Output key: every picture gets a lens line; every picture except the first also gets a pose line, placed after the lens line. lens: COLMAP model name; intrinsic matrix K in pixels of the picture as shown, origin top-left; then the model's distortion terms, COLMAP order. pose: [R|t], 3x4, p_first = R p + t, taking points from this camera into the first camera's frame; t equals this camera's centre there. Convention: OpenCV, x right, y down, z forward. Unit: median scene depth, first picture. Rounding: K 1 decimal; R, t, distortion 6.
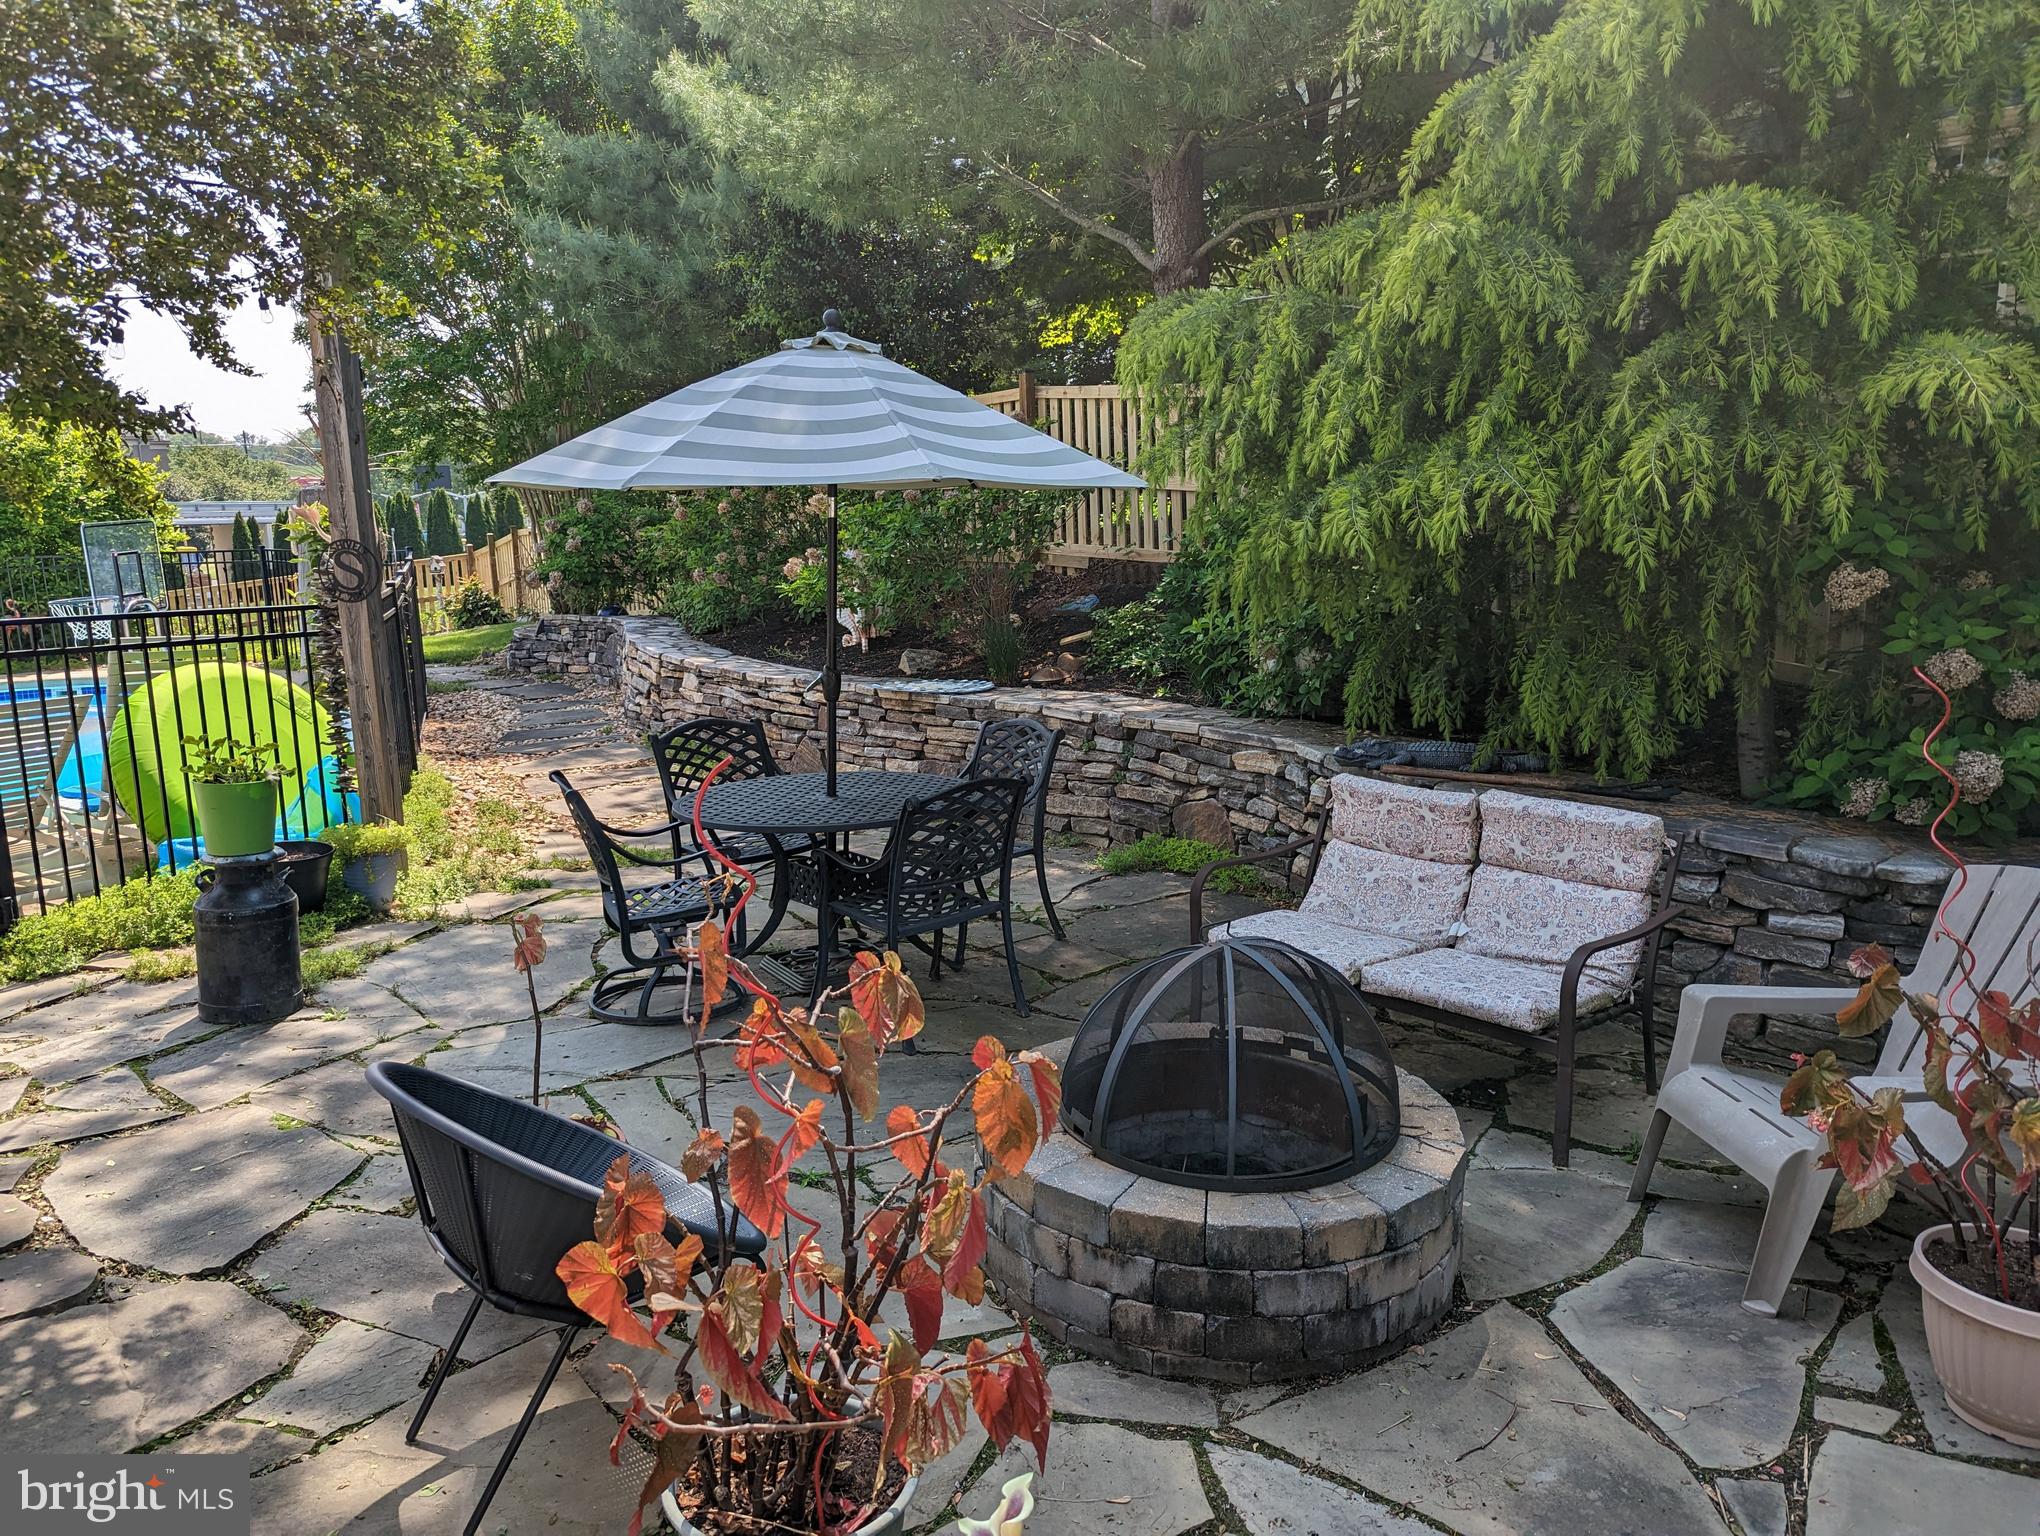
lens RADIAL K [[1442.6, 0, 1016.1], [0, 1442.6, 775.2], [0, 0, 1]] dist [0.064608, -0.070269]
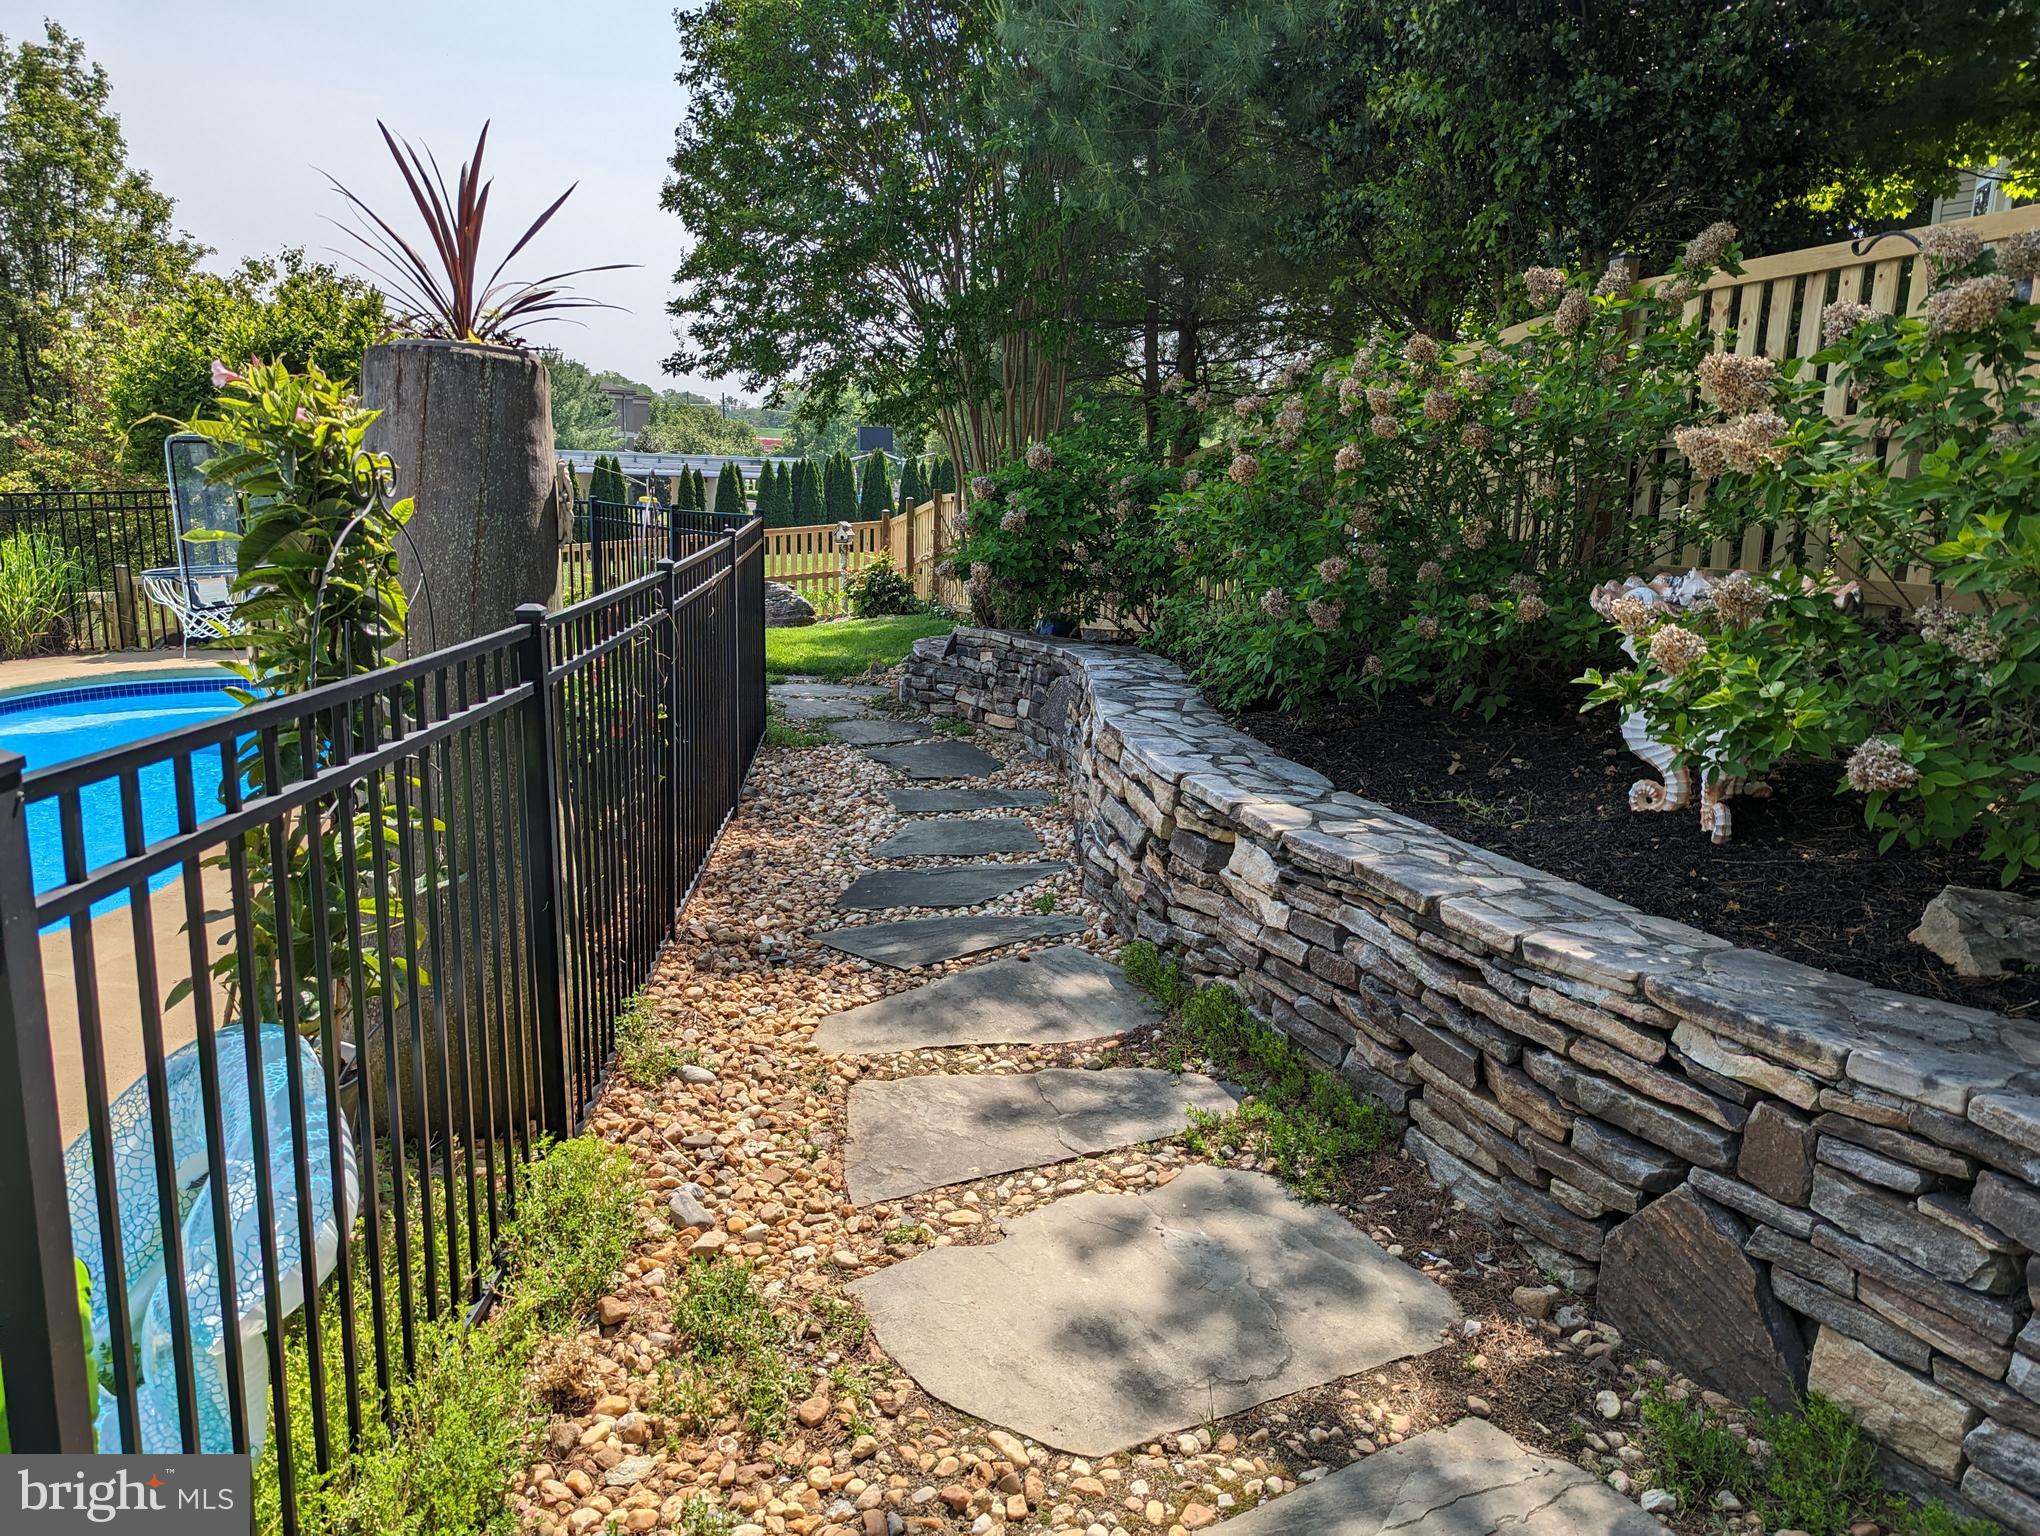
lens RADIAL K [[1424.2, 0, 1007.6], [0, 1424.2, 768.6], [0, 0, 1]] dist [0.077354, -0.075422]
pose [[0.956930, 0.103739, -0.271152, -0.296590], [-0.100928, 0.994596, 0.024330, -0.153487], [0.272210, 0.004084, 0.962229, 0.937051]]
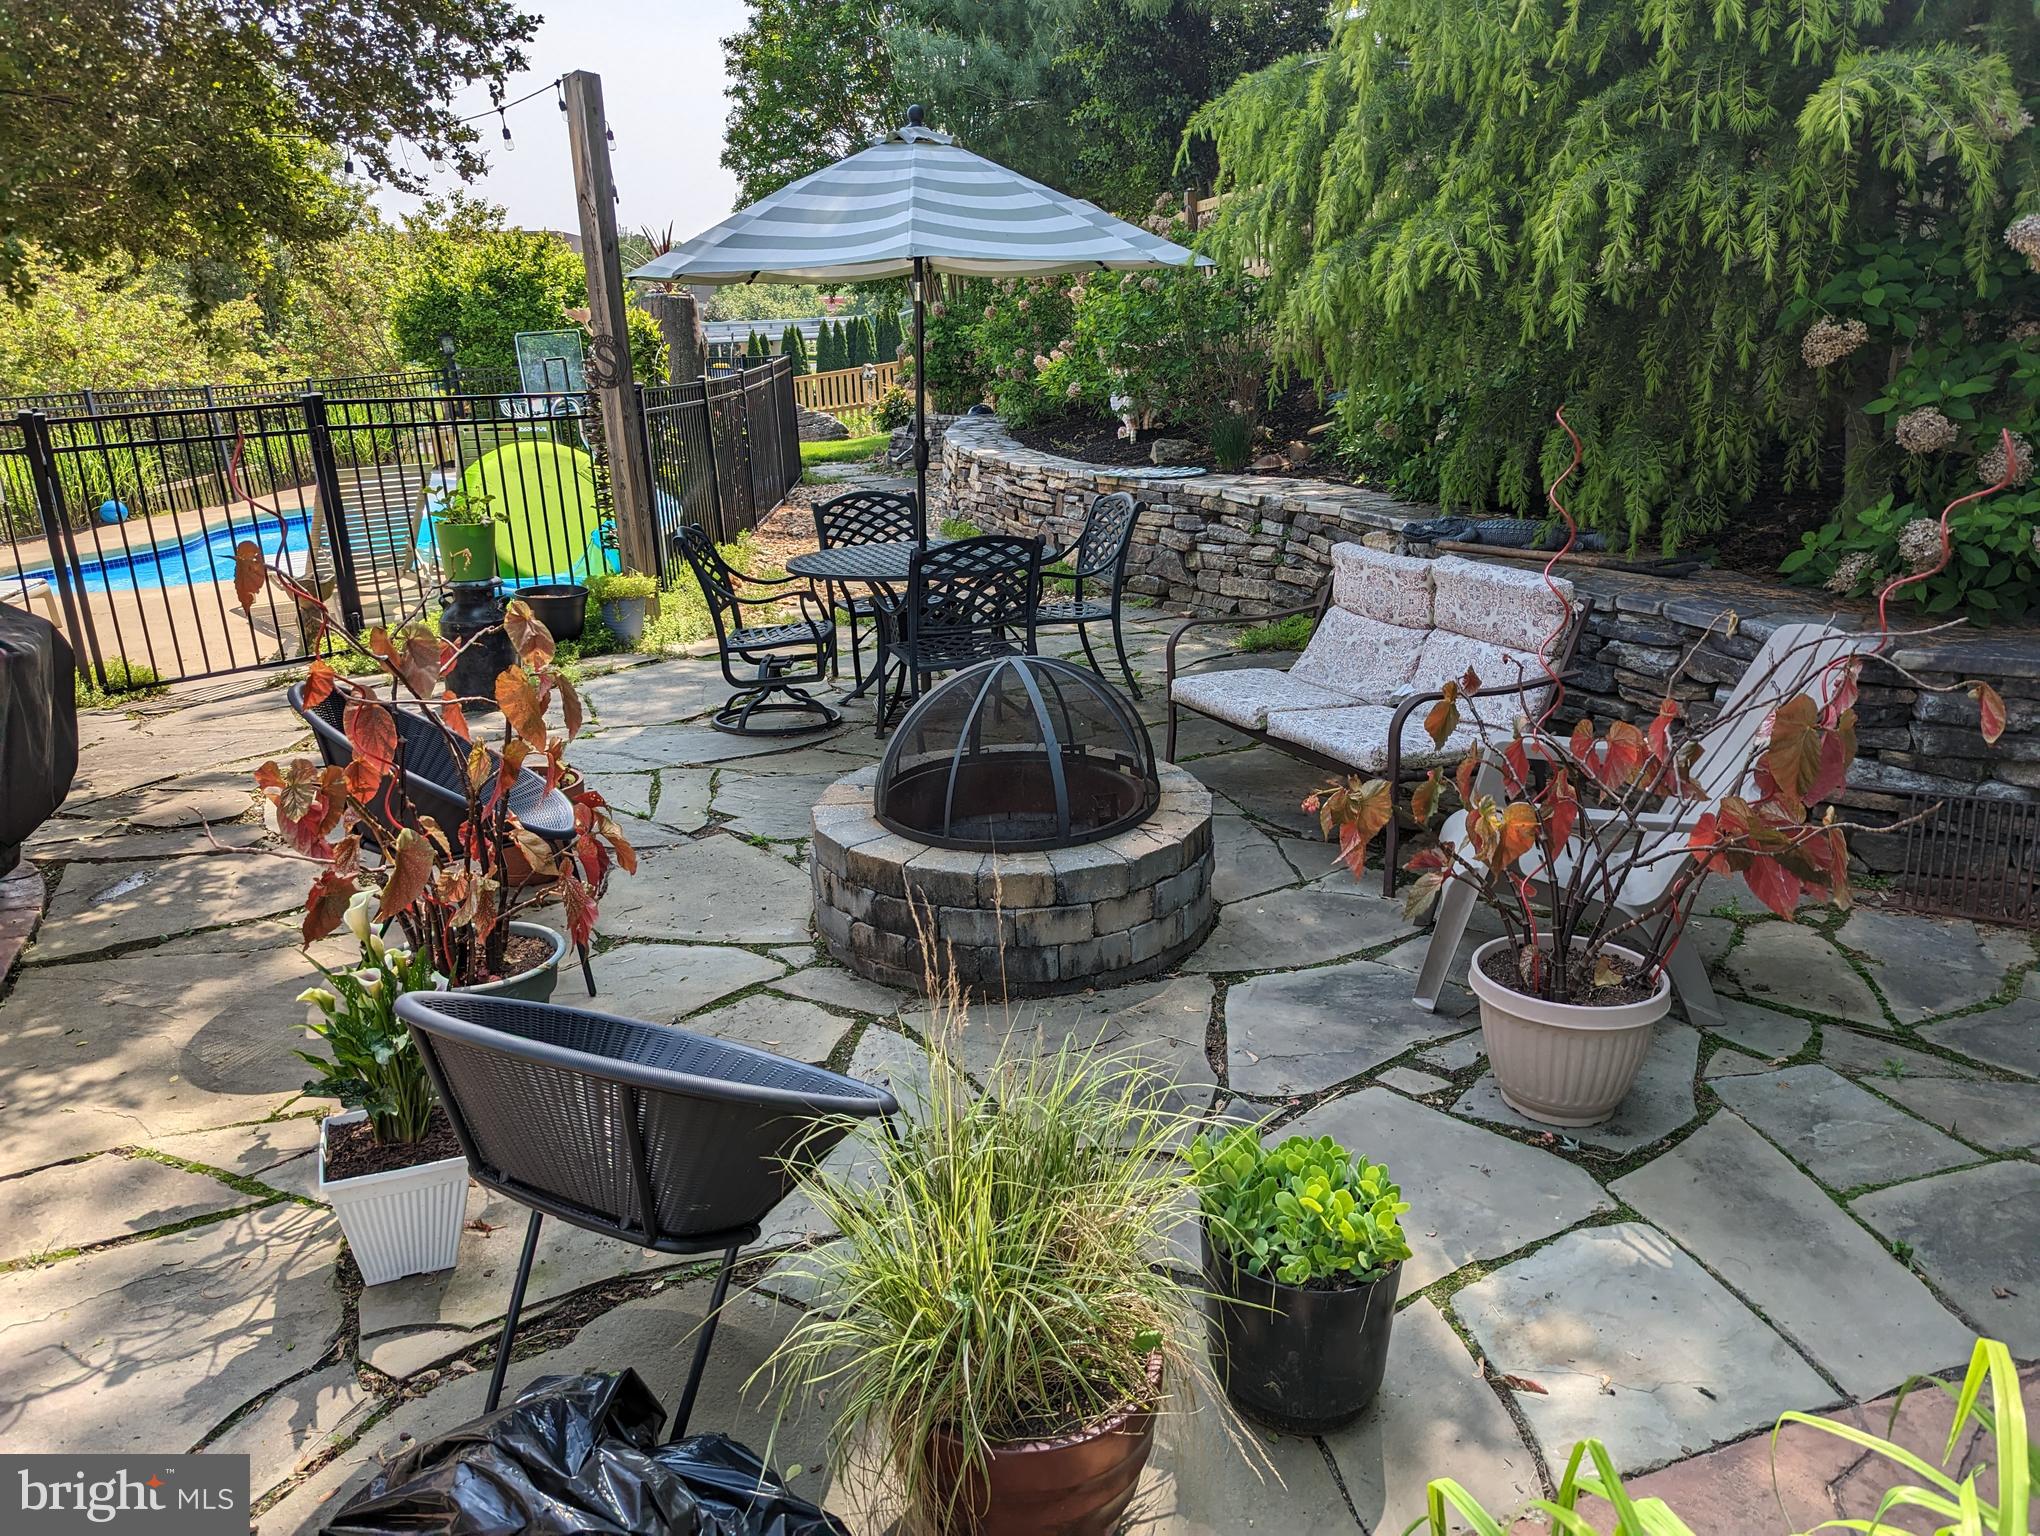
lens RADIAL K [[1442.6, 0, 1016.1], [0, 1442.6, 775.2], [0, 0, 1]] dist [0.064608, -0.070269]
pose [[0.943814, 0.076875, -0.321412, 0.276610], [-0.036256, 0.990784, 0.130511, 0.029692], [0.328483, -0.111525, 0.937903, -0.056800]]
